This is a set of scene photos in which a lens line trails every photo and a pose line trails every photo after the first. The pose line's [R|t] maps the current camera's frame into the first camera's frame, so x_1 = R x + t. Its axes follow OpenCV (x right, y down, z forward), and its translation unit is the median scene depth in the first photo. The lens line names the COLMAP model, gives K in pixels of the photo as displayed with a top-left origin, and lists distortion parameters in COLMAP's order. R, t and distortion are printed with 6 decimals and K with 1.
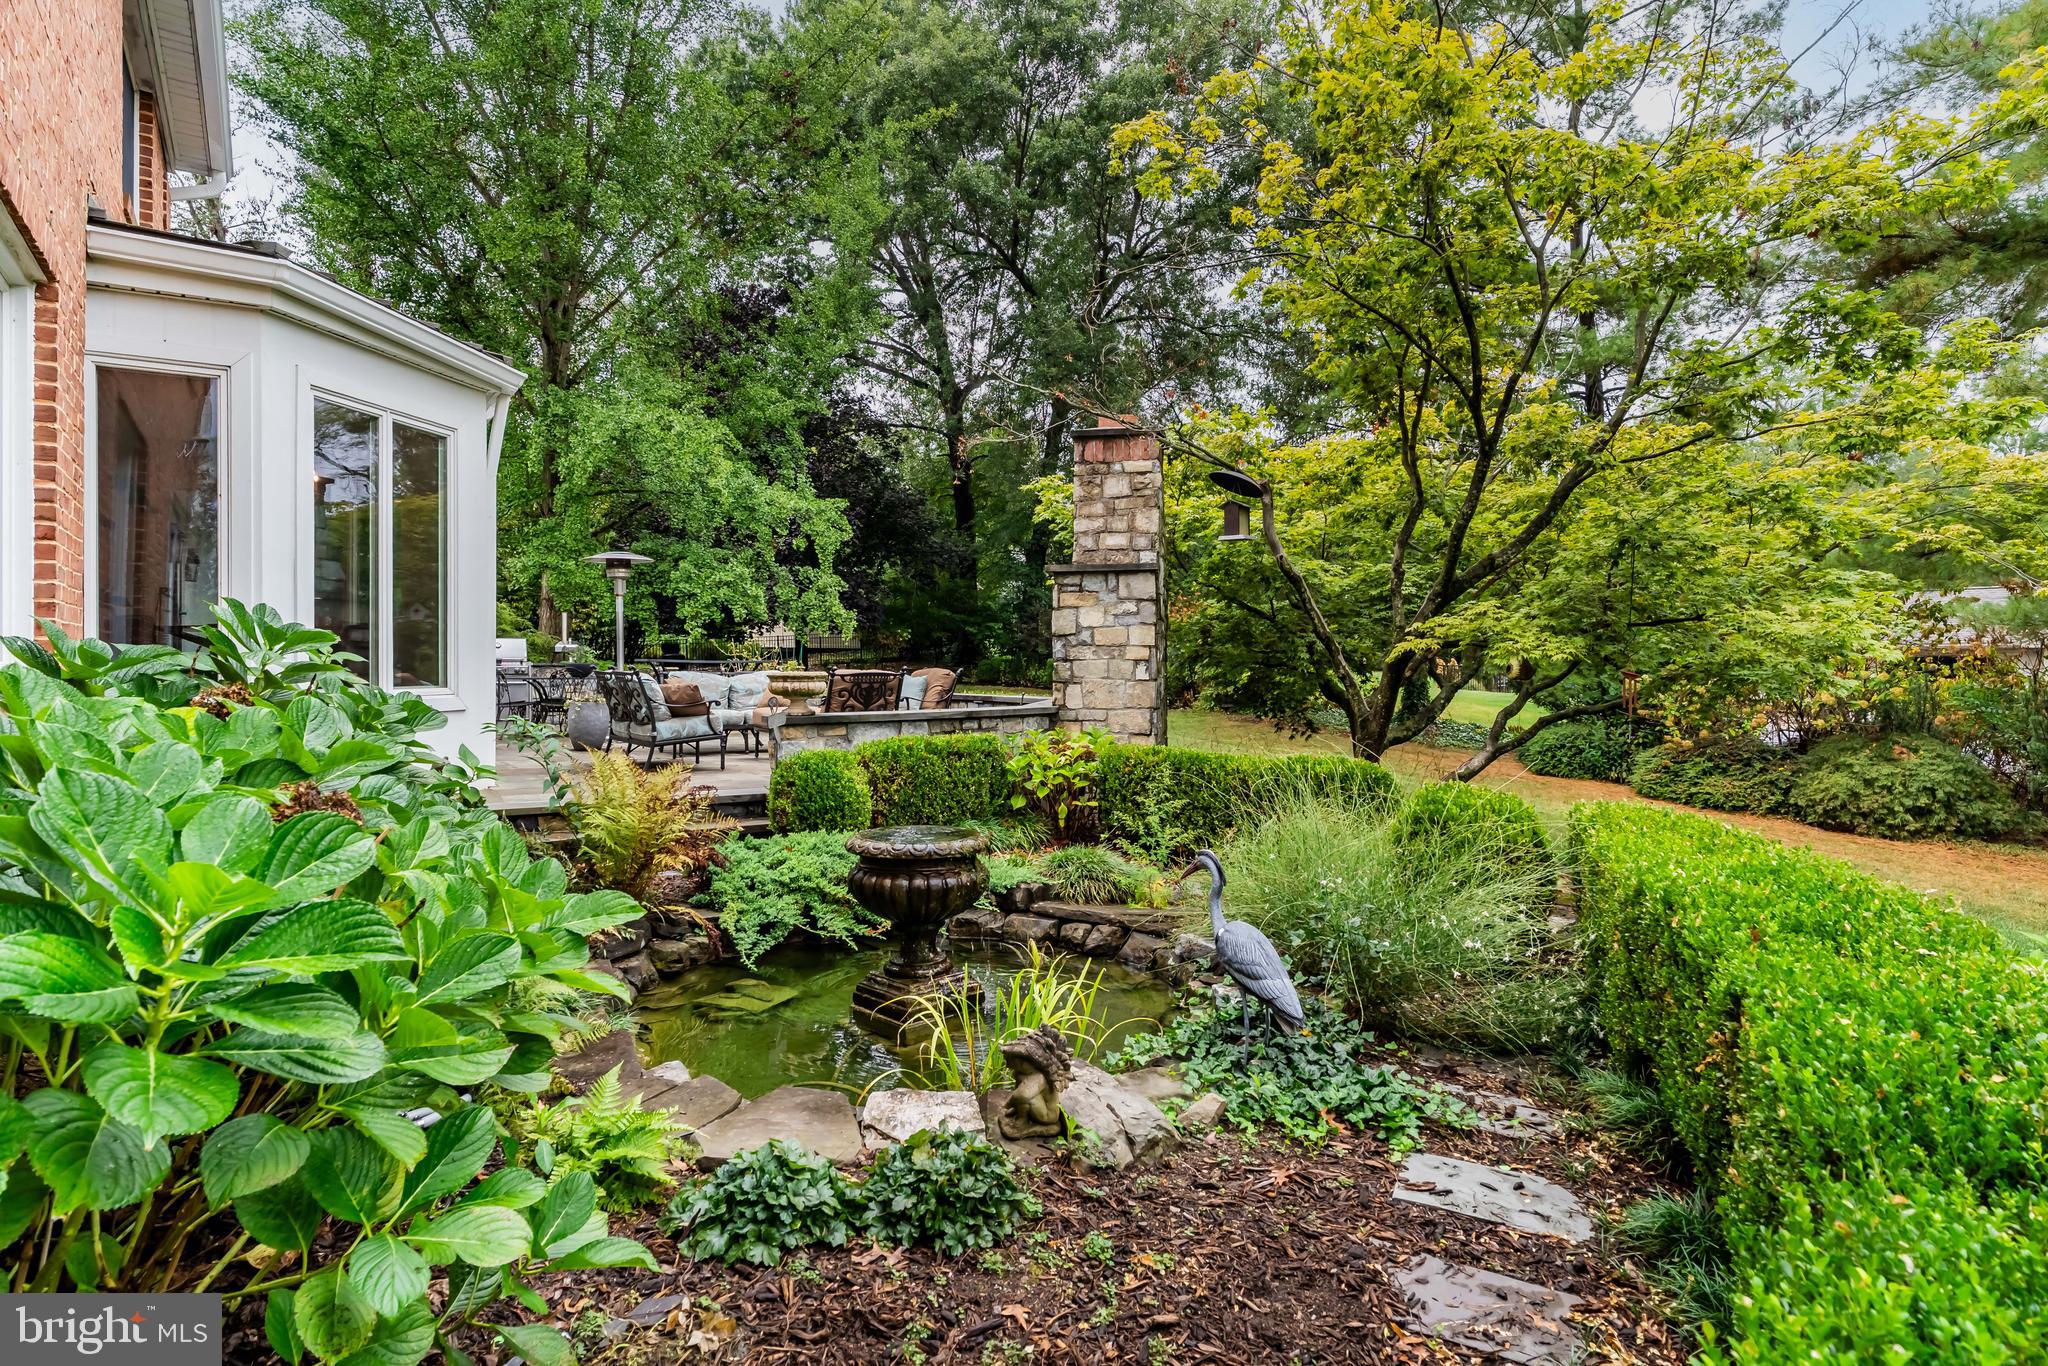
lens RADIAL K [[1055.5, 0, 1025.7], [0, 1055.5, 660.3], [0, 0, 1]] dist [0.002022, 0.000161]
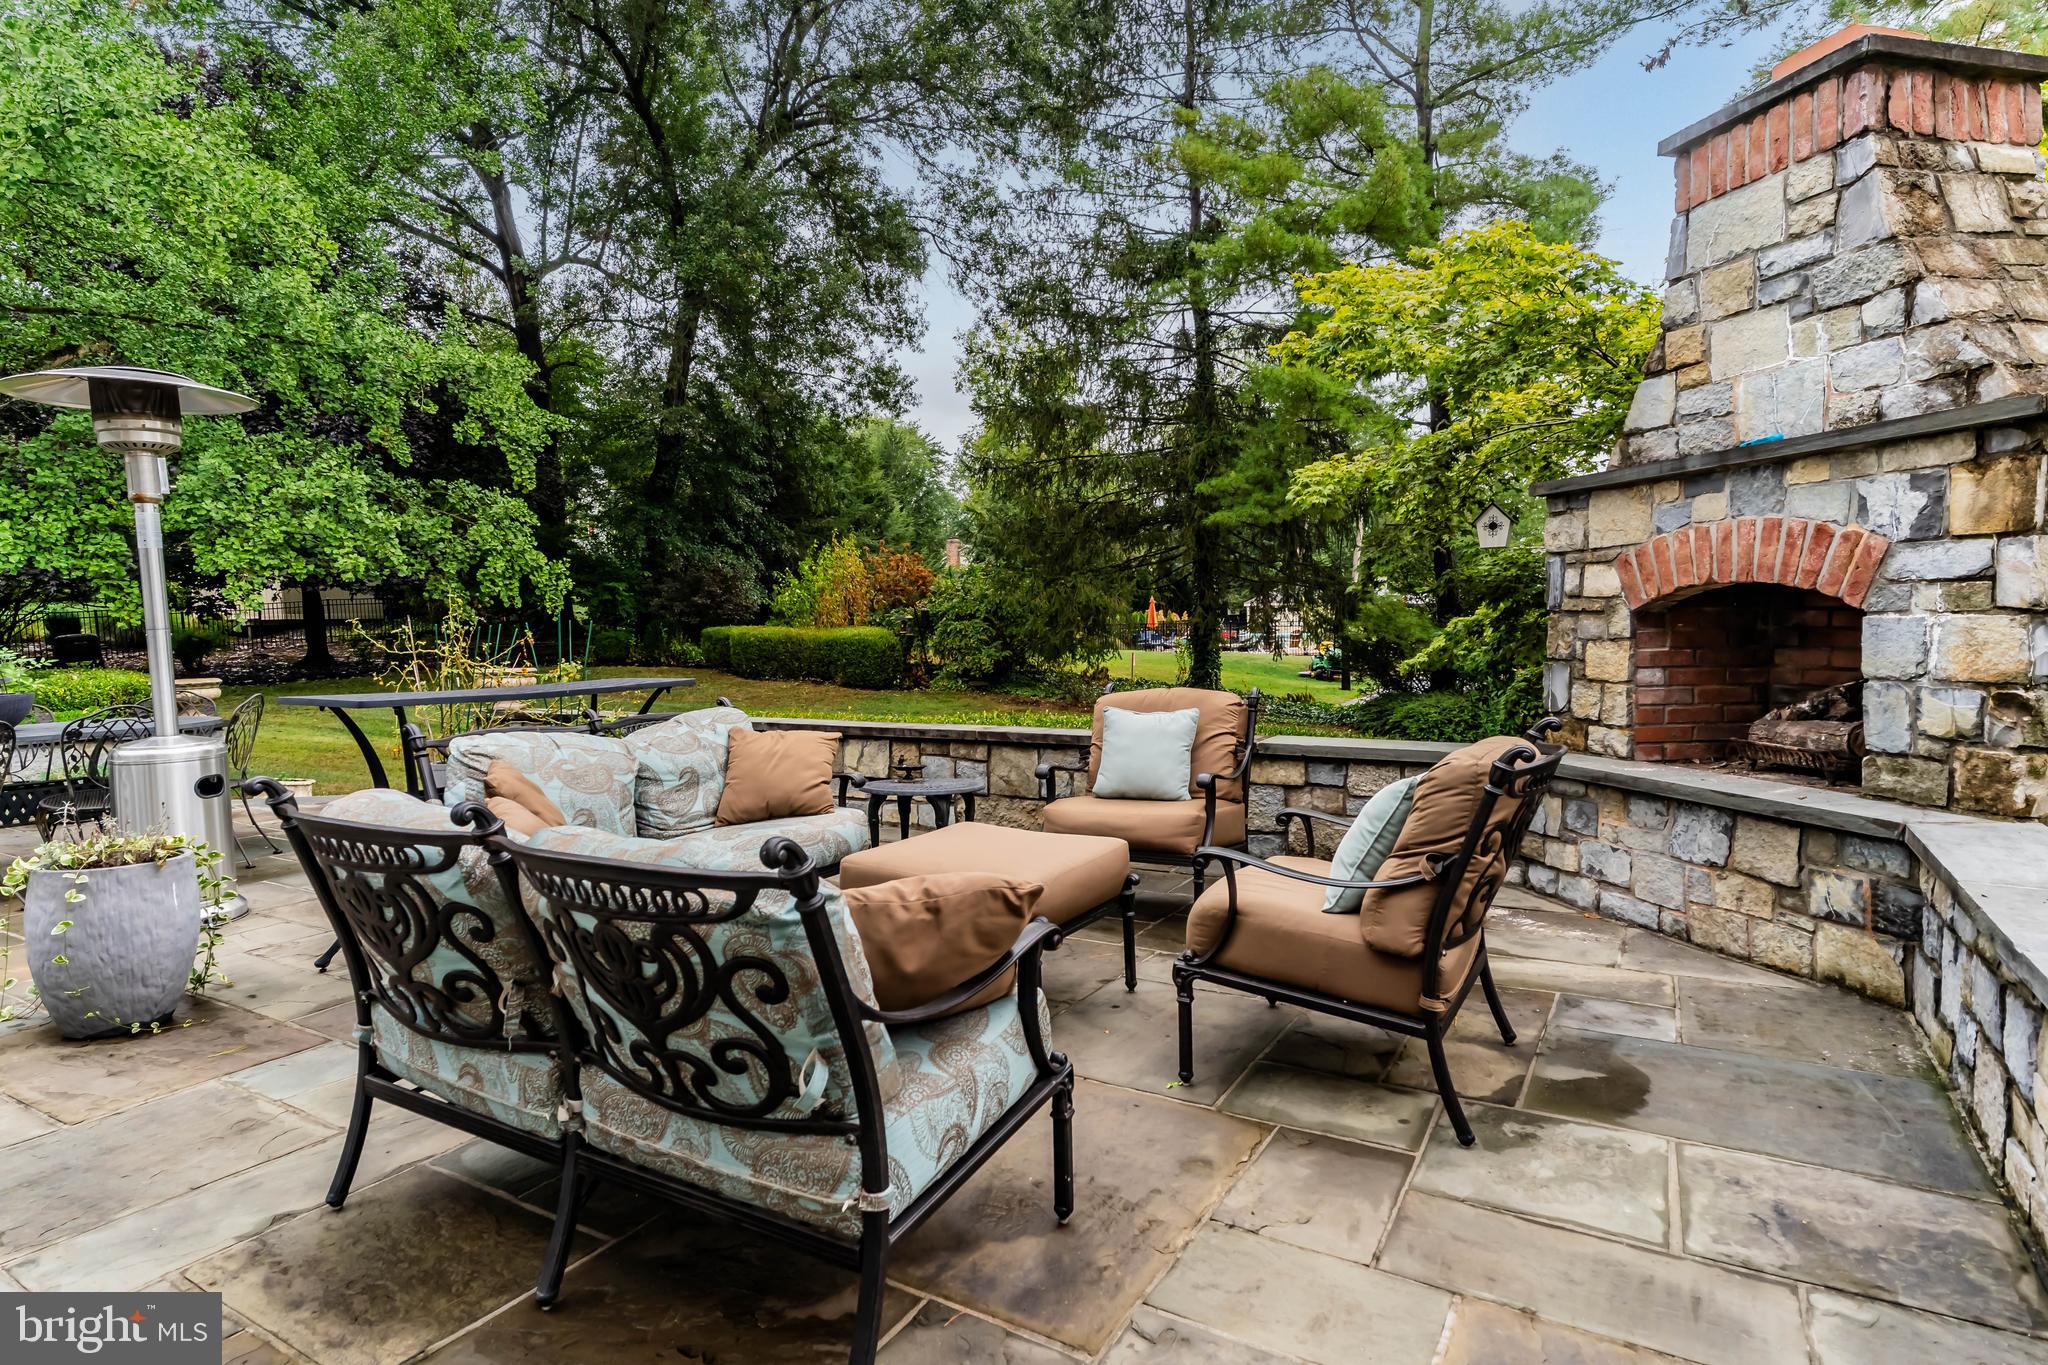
lens RADIAL K [[1055.5, 0, 1025.7], [0, 1055.5, 659.8], [0, 0, 1]] dist [0.002022, 0.000161]
pose [[0.901573, -0.040392, 0.430736, -0.201251], [0.023435, 0.998730, 0.044603, -0.014177], [-0.431991, -0.030118, 0.901375, 0.415287]]
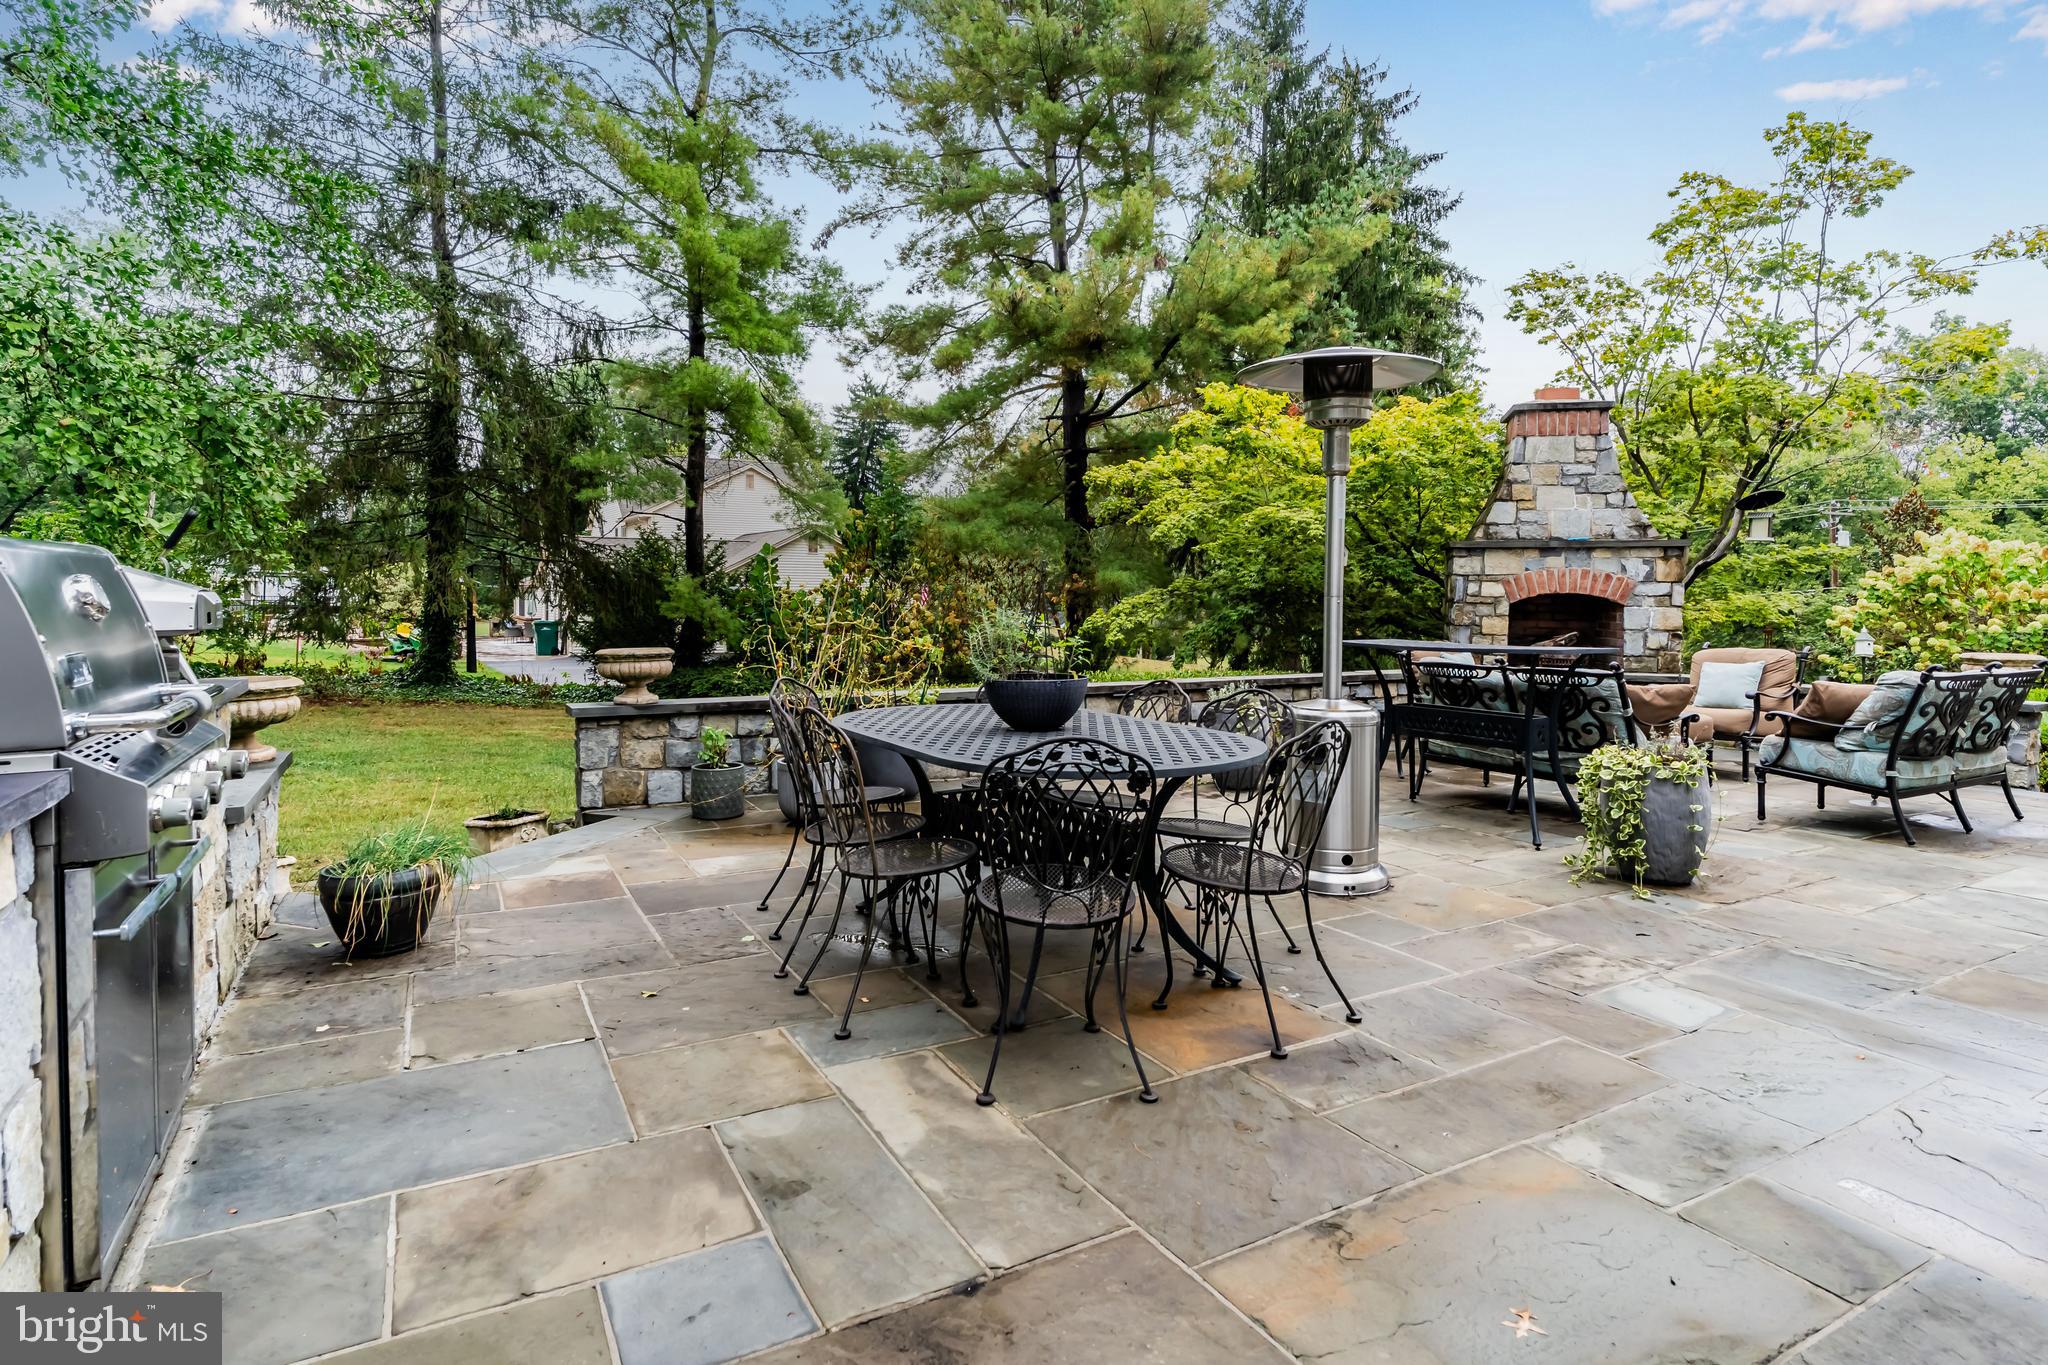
lens RADIAL K [[1048.8, 0, 989.4], [0, 1048.8, 608.8], [0, 0, 1]] dist [0.000400, 0.000156]
pose [[0.095758, -0.006479, 0.995384, -0.524868], [-0.014571, 0.999863, 0.007910, -0.009152], [-0.995298, -0.015261, 0.095650, 0.773627]]
